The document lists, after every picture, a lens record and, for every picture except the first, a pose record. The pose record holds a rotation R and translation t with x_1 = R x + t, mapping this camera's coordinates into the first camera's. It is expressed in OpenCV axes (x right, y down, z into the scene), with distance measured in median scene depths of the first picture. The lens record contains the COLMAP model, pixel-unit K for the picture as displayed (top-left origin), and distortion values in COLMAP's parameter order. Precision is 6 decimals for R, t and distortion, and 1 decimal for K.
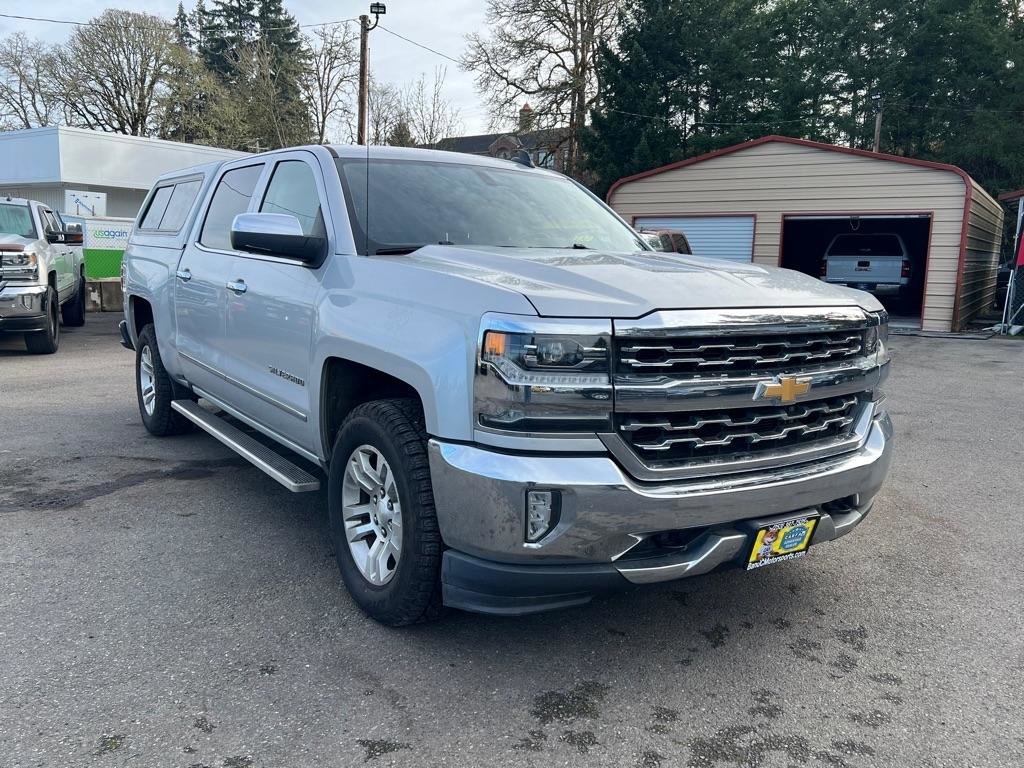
lens RADIAL K [[887.7, 0, 497.2], [0, 887.7, 379.8], [0, 0, 1]] dist [0.010026, -0.007699]
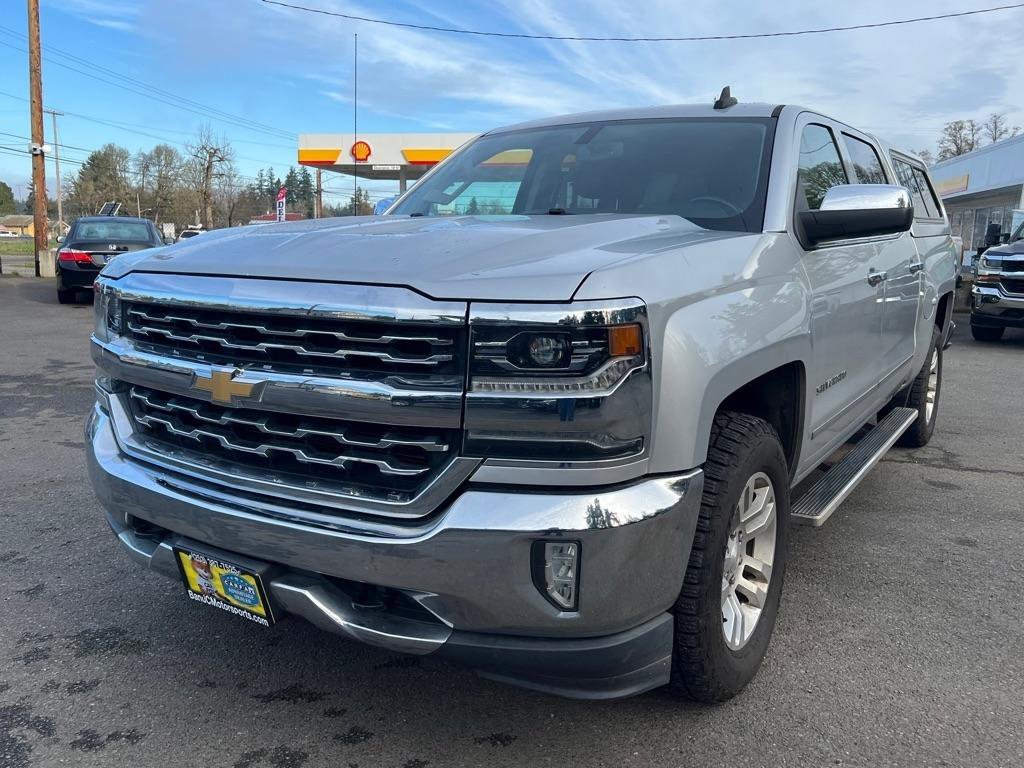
lens RADIAL K [[887.7, 0, 497.2], [0, 887.7, 379.8], [0, 0, 1]] dist [0.010026, -0.007699]
pose [[0.379369, 0.126065, -0.916617, 1.079982], [-0.130321, 0.988079, 0.081957, -0.084723], [0.916022, 0.088363, 0.391275, 0.896039]]
